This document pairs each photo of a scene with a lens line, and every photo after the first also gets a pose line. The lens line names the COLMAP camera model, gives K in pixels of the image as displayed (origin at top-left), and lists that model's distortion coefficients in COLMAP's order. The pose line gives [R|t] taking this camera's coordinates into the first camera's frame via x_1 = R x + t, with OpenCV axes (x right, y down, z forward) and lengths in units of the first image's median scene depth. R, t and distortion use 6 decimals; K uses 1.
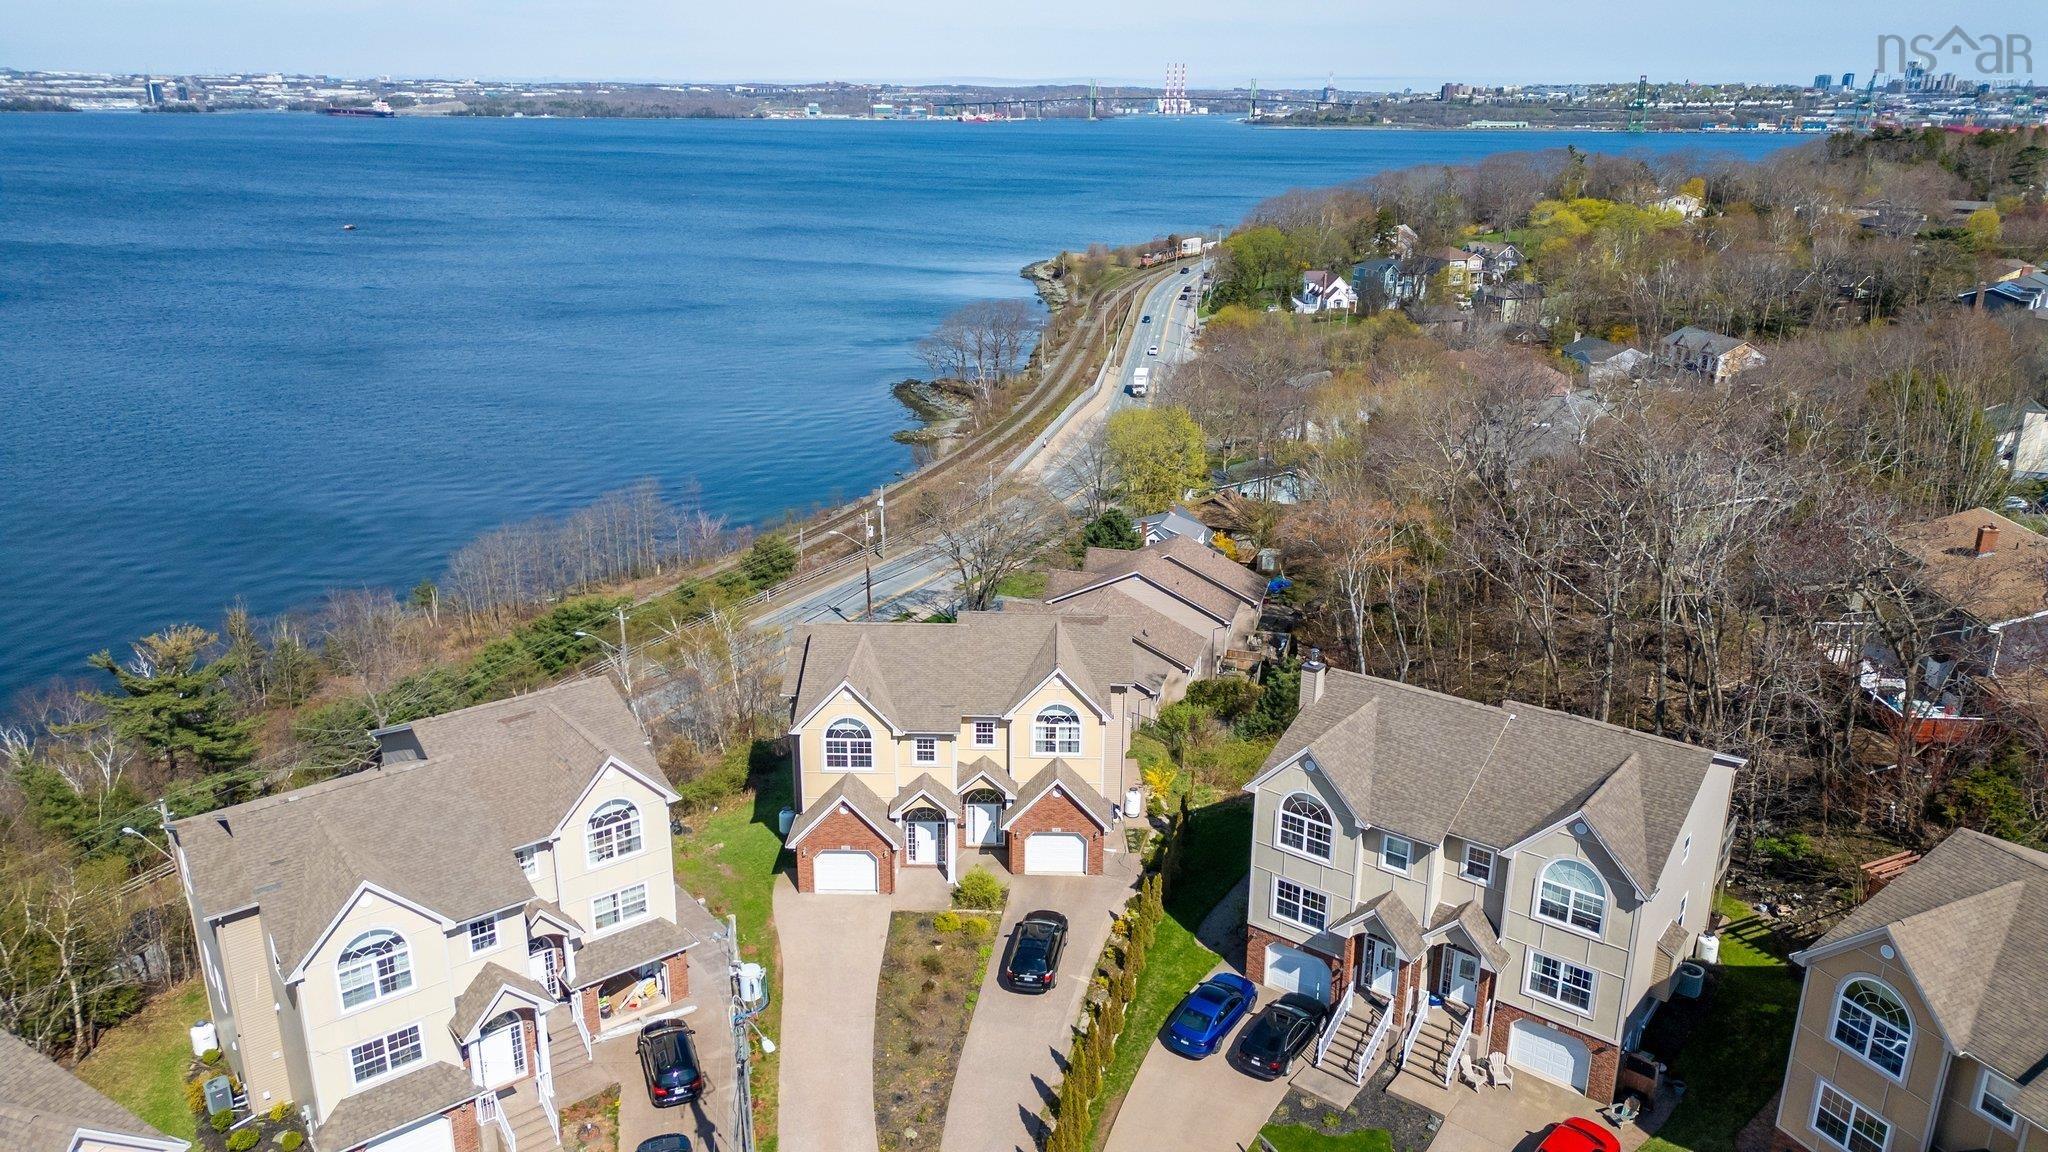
lens RADIAL K [[1418.7, 0, 1029.2], [0, 1418.7, 580.9], [0, 0, 1]] dist [0.069902, -0.062547]
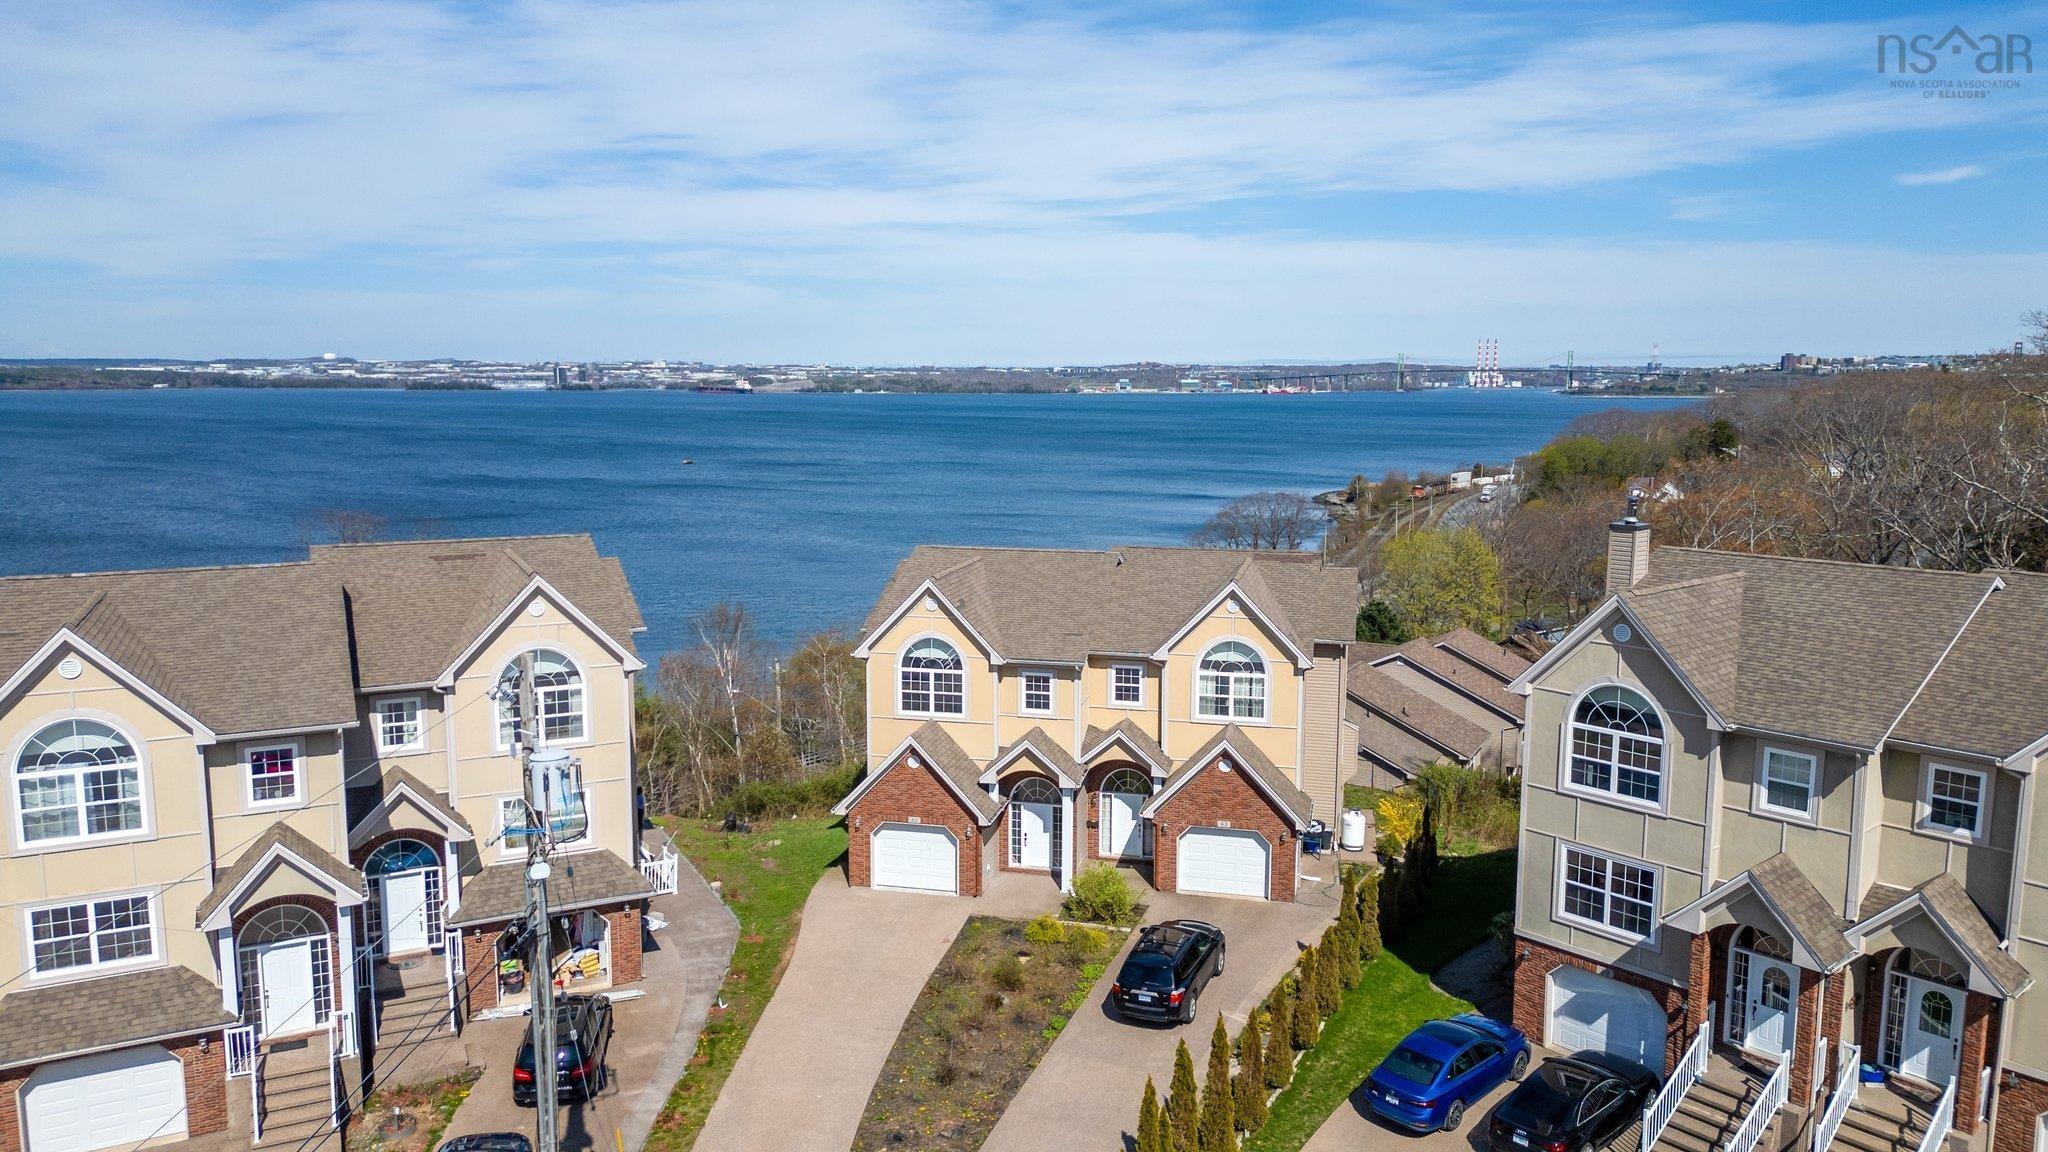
lens RADIAL K [[1418.7, 0, 1026.6], [0, 1418.7, 588.2], [0, 0, 1]] dist [0.071219, -0.065311]
pose [[0.977578, 0.023633, -0.209242, 0.070903], [-0.060816, 0.983024, -0.173103, 0.200563], [0.201599, 0.181947, 0.962420, 0.331765]]
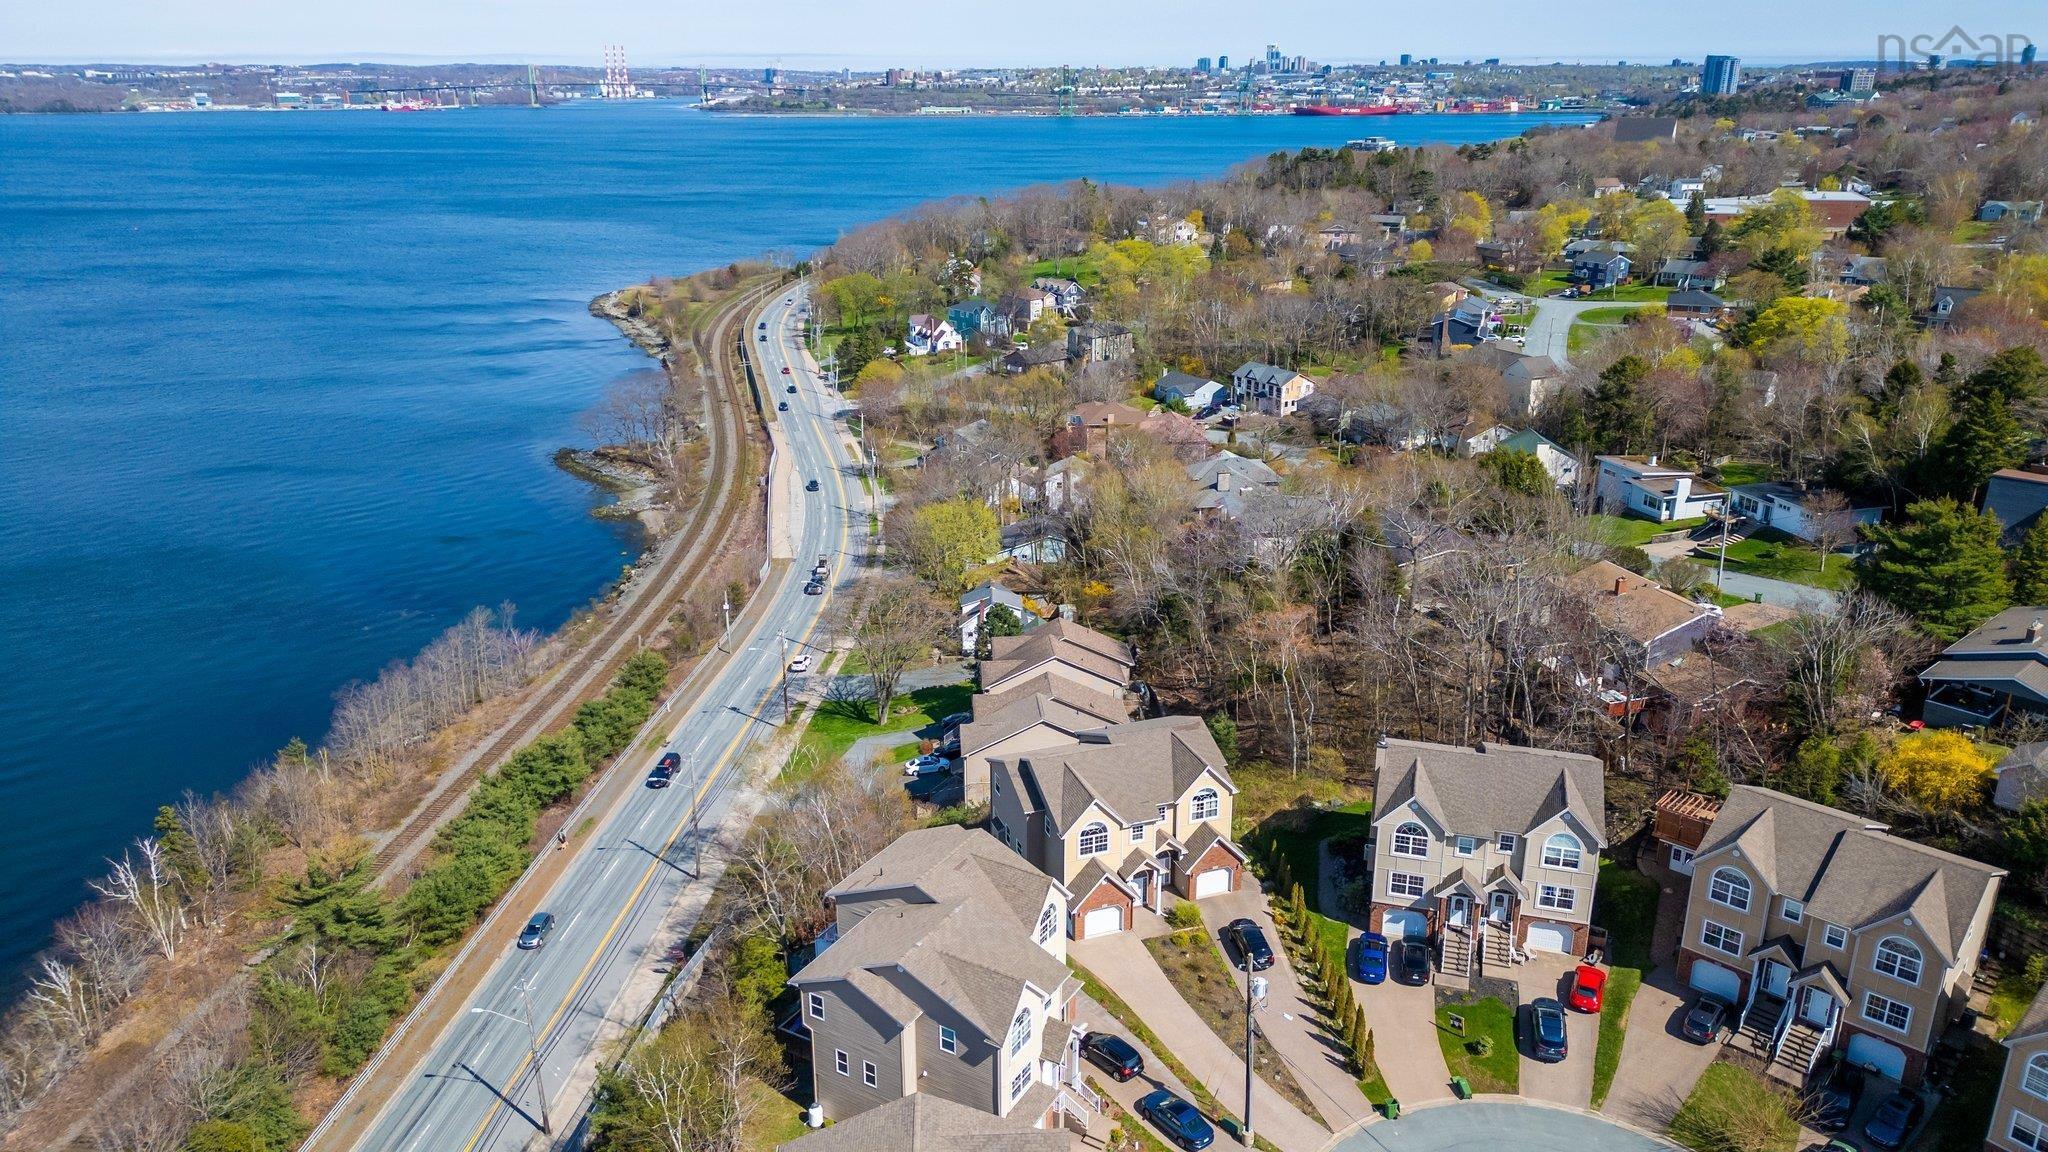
lens RADIAL K [[1418.7, 0, 1029.2], [0, 1418.7, 580.9], [0, 0, 1]] dist [0.069902, -0.062547]
pose [[0.933179, -0.129018, 0.335457, -0.704087], [0.124275, 0.991607, 0.035668, -0.235307], [-0.337243, 0.008405, 0.941380, -0.442696]]
